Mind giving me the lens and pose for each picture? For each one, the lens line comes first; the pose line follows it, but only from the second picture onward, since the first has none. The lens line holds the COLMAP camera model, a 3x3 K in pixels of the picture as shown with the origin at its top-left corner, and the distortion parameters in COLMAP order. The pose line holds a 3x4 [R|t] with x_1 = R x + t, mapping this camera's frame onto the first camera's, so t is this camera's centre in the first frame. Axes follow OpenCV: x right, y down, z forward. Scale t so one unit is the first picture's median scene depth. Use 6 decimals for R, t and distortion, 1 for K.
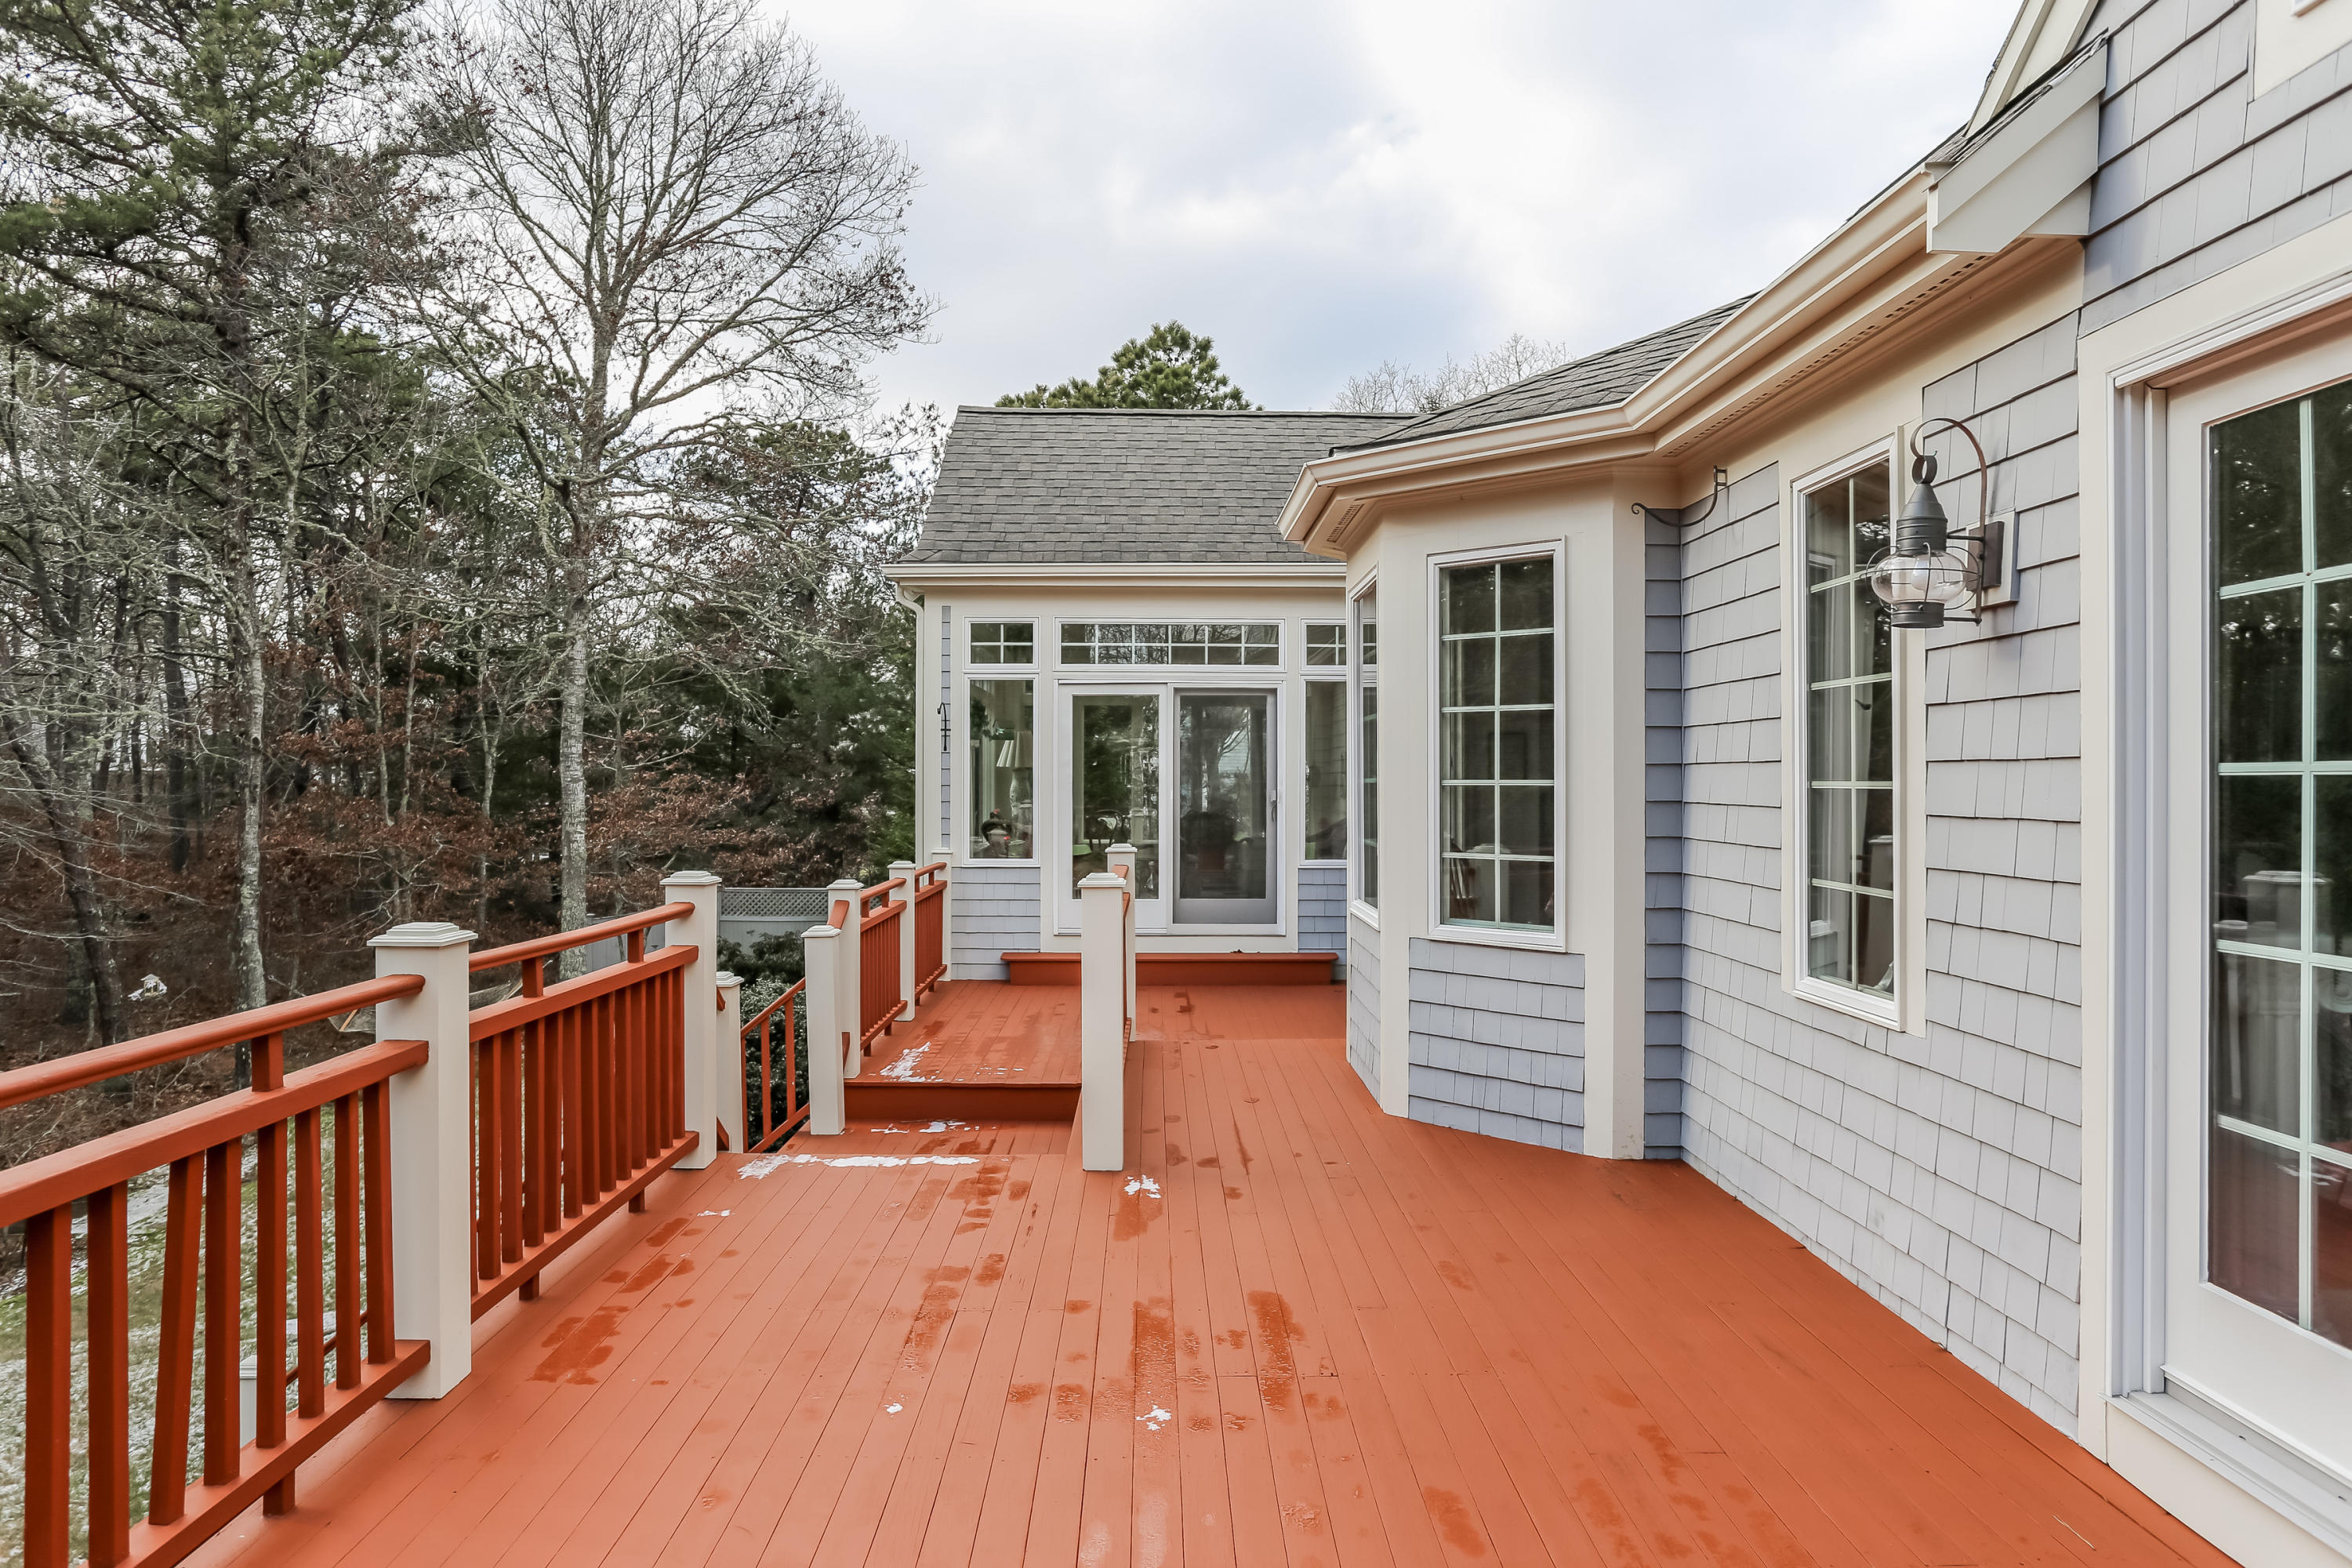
lens RADIAL K [[1413.7, 0, 1176.0], [0, 1413.7, 784.0], [0, 0, 1]] dist [0.000257, 0.000542]
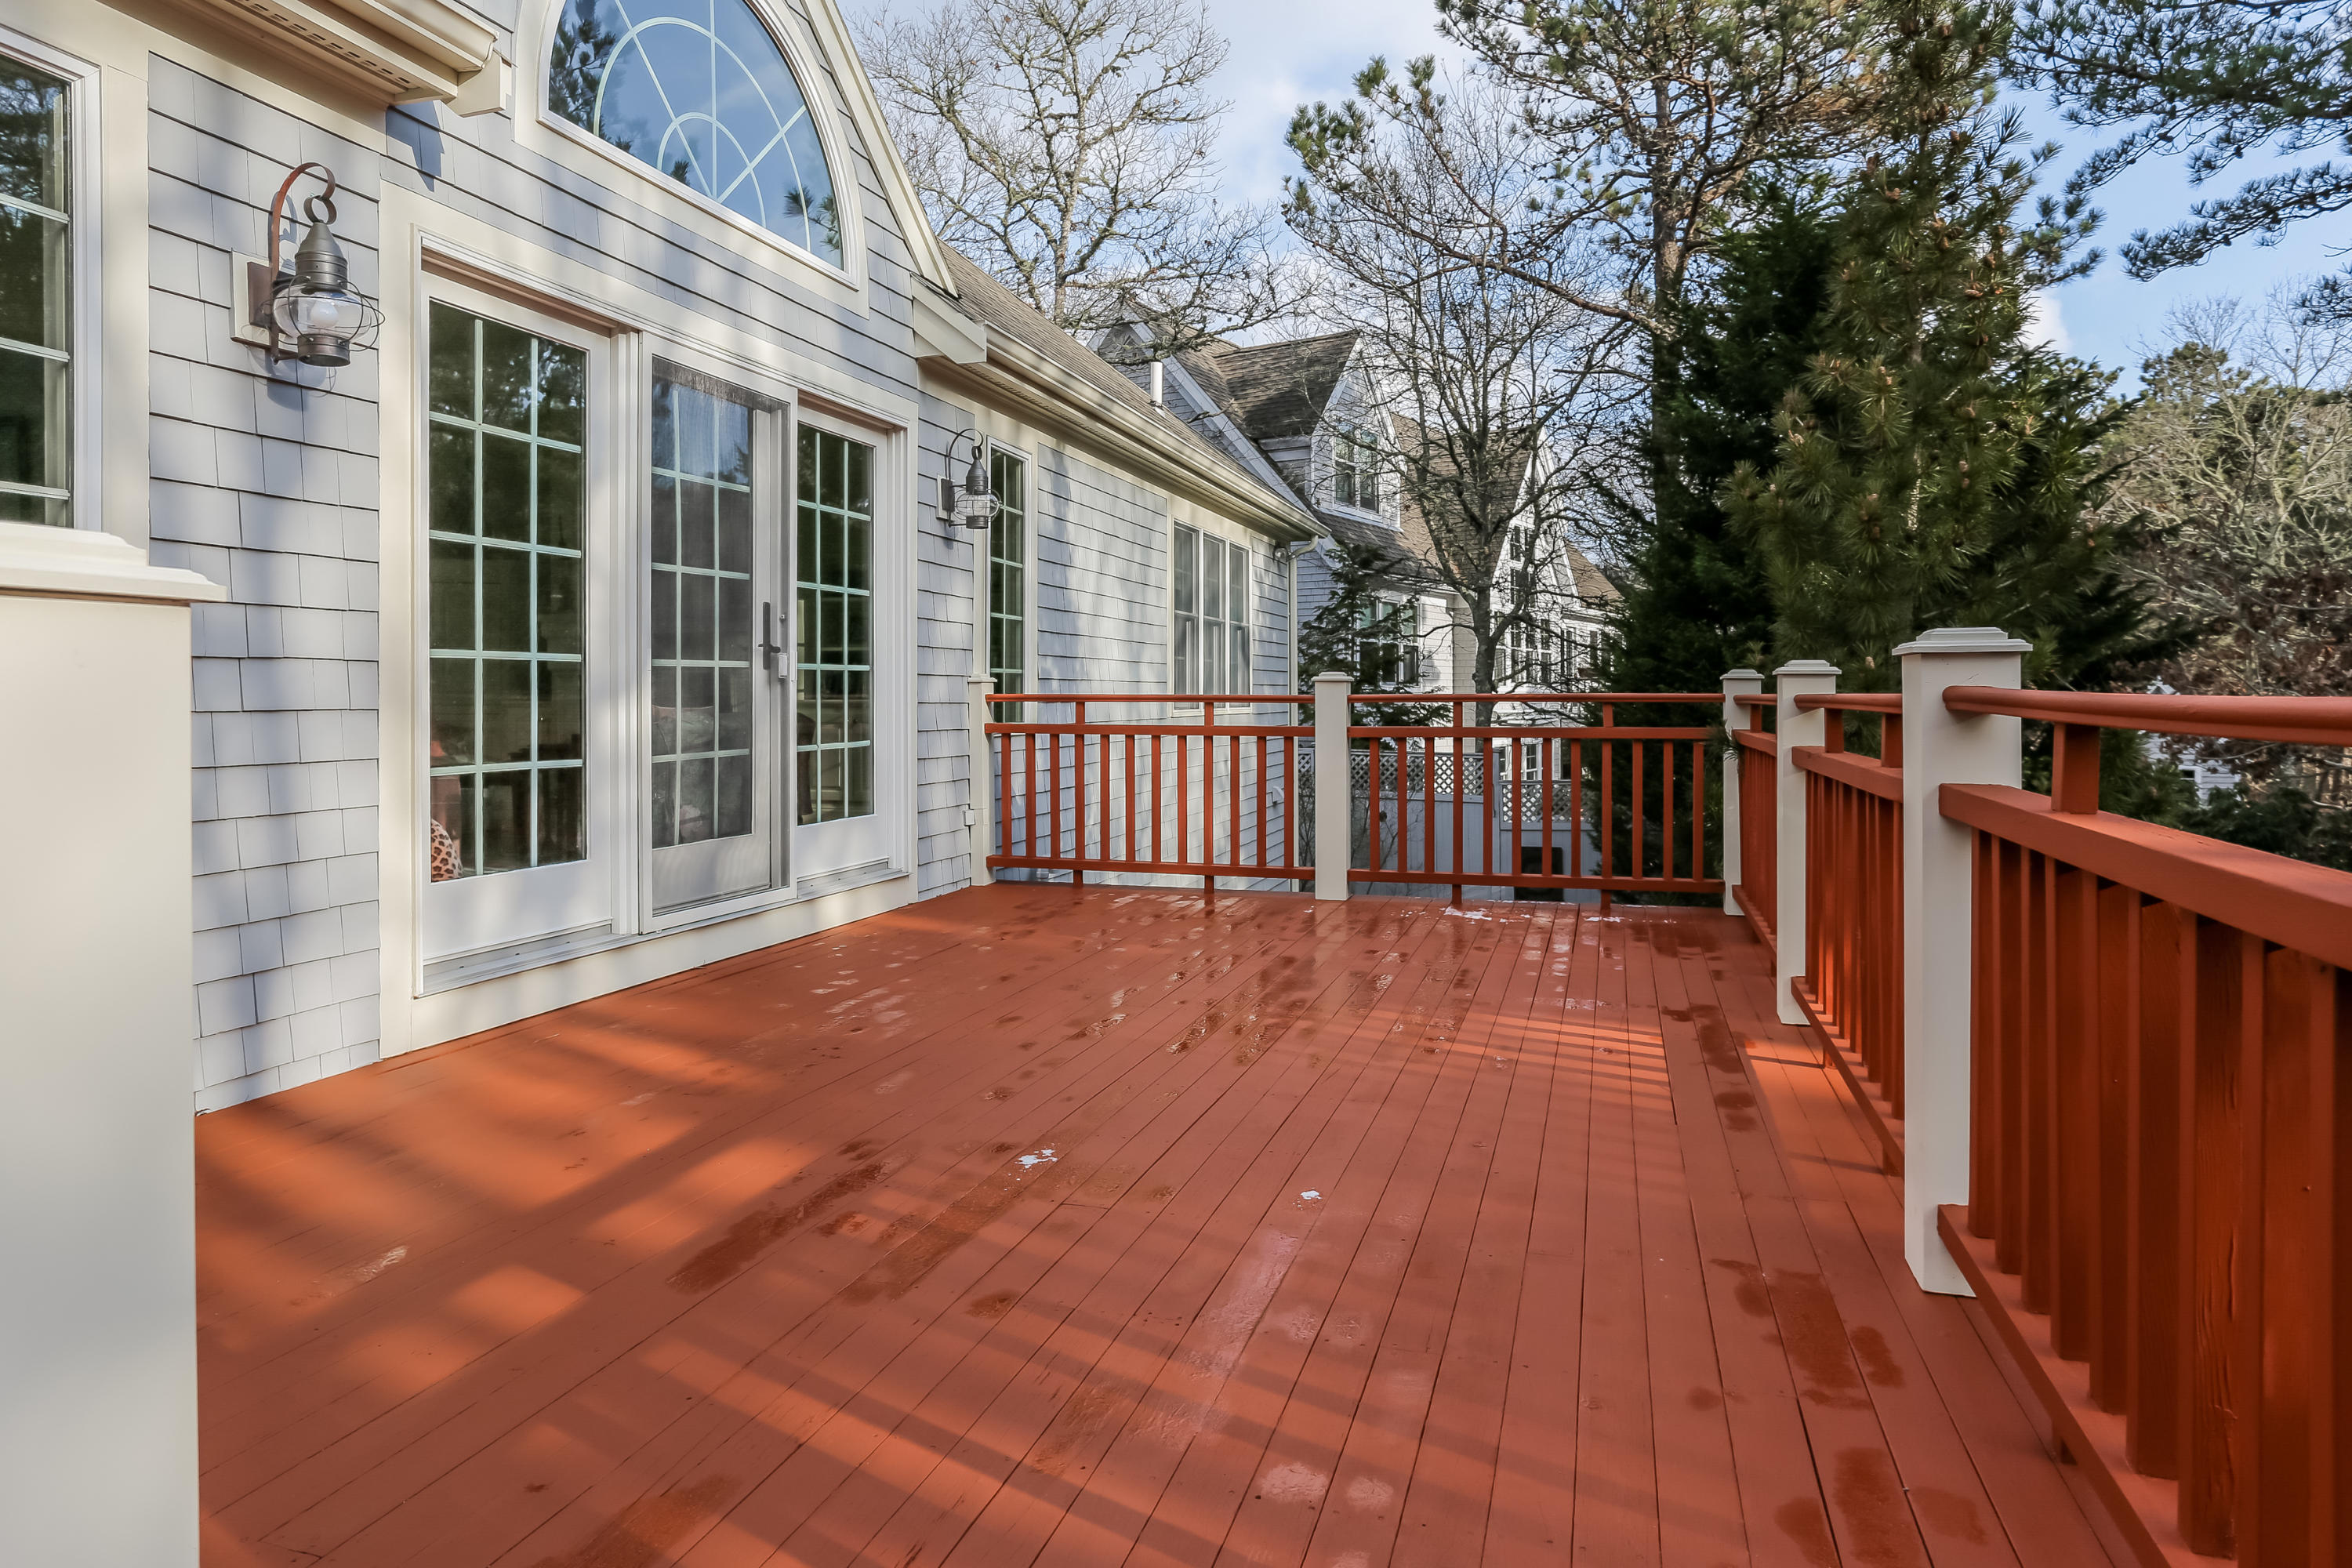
lens RADIAL K [[1395.8, 0, 1174.1], [0, 1395.8, 699.5], [0, 0, 1]] dist [-0.001237, -0.000140]
pose [[-0.948955, 0.004593, 0.315379, -0.340490], [0.006574, 0.999965, 0.005219, 0.119383], [-0.315344, 0.007025, -0.948952, 1.594219]]
